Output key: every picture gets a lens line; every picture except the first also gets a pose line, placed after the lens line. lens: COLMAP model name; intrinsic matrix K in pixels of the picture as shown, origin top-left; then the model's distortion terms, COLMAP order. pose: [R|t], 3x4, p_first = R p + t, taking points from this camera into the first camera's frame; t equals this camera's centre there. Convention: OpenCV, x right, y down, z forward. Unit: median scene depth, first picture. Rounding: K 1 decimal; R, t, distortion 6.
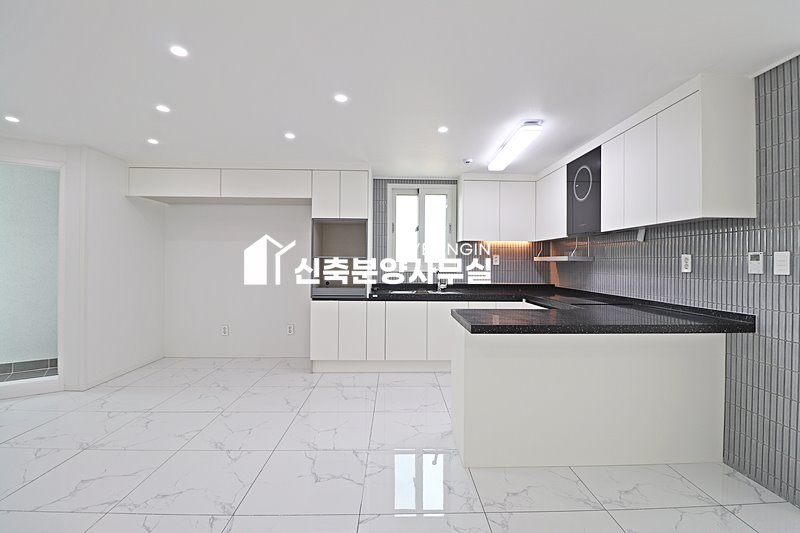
lens RADIAL K [[369.4, 0, 404.5], [0, 369.4, 261.2], [0, 0, 1]] dist [0.002395, -0.013523]
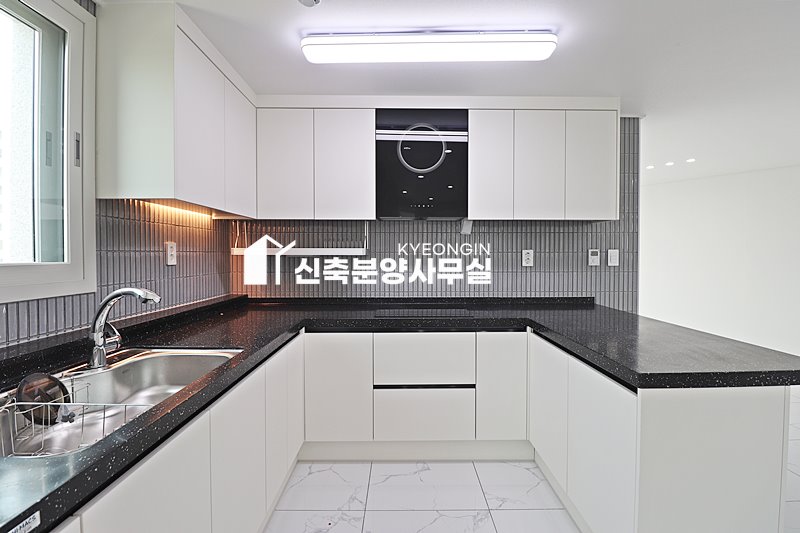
lens RADIAL K [[369.4, 0, 404.5], [0, 369.4, 261.2], [0, 0, 1]] dist [0.002395, -0.013523]
pose [[0.024192, -0.022448, 0.999455, -0.236256], [-0.002695, 0.999743, 0.022519, -0.006049], [-0.999704, -0.003238, 0.024125, 0.975635]]
